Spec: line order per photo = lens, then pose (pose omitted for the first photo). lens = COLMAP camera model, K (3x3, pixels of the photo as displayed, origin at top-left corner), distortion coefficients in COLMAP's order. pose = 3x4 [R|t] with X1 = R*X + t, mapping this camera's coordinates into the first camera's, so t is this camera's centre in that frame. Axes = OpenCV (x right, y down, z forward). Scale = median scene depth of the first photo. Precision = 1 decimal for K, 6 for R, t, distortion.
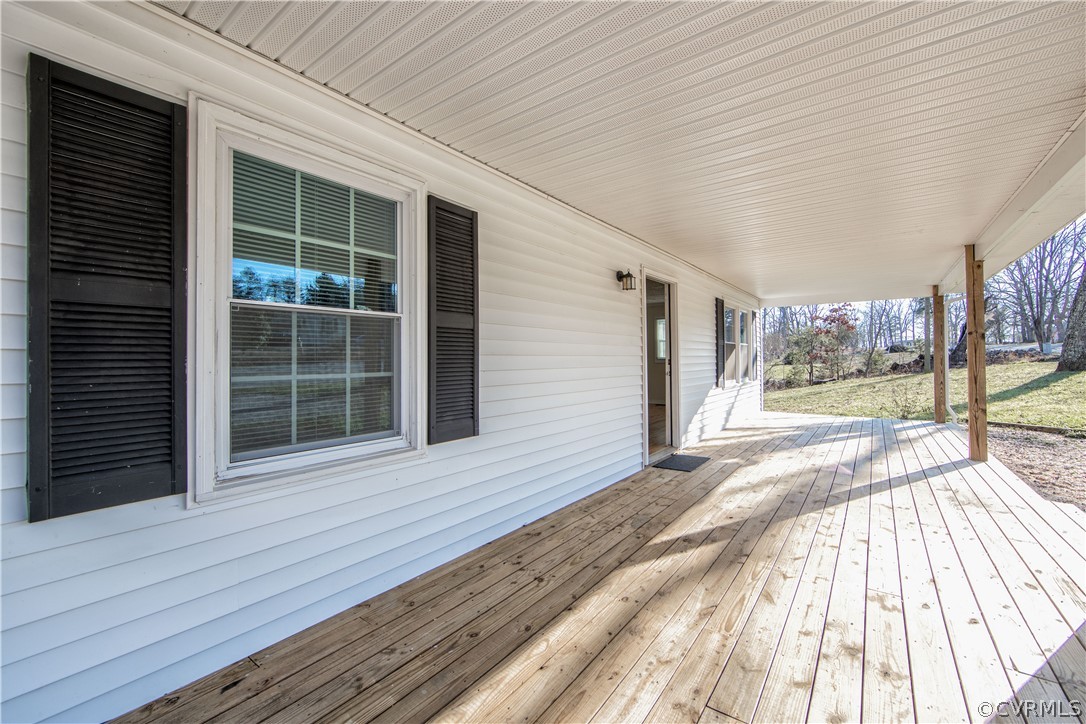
lens RADIAL K [[429.8, 0, 546.5], [0, 429.8, 361.2], [0, 0, 1]] dist [-0.012832, 0.000756]
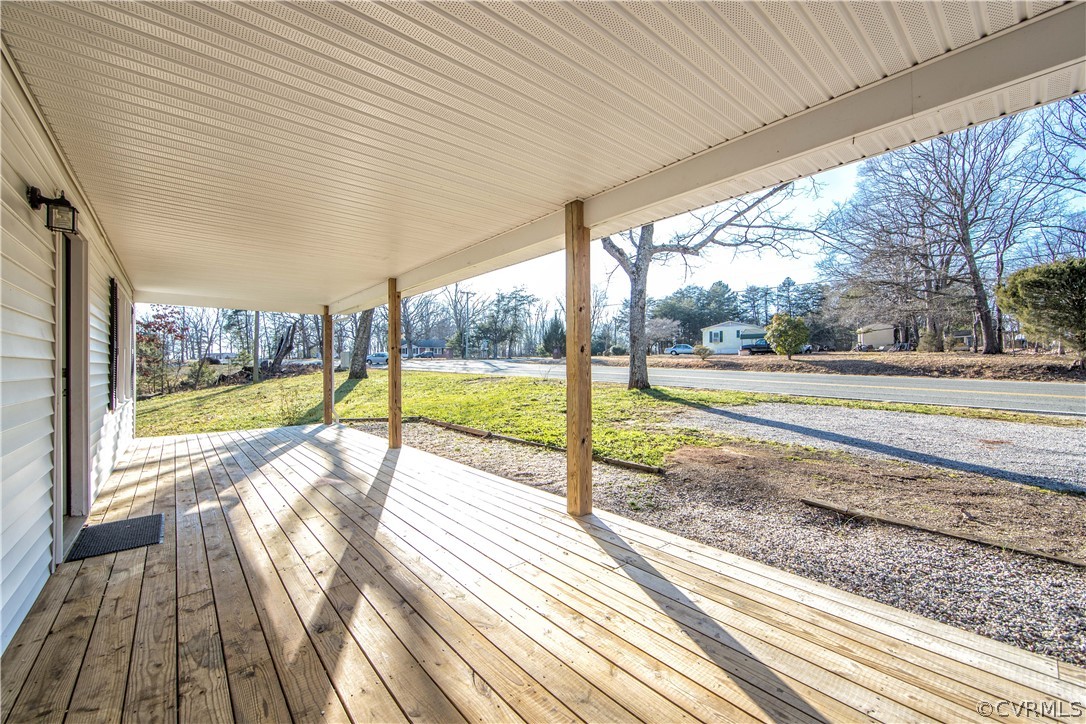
lens RADIAL K [[429.8, 0, 546.5], [0, 429.8, 361.2], [0, 0, 1]] dist [-0.012832, 0.000756]
pose [[0.224766, 0.019852, 0.974211, -0.184668], [0.007700, 0.999725, -0.022148, 0.007122], [-0.974382, 0.012480, 0.224551, 0.350425]]
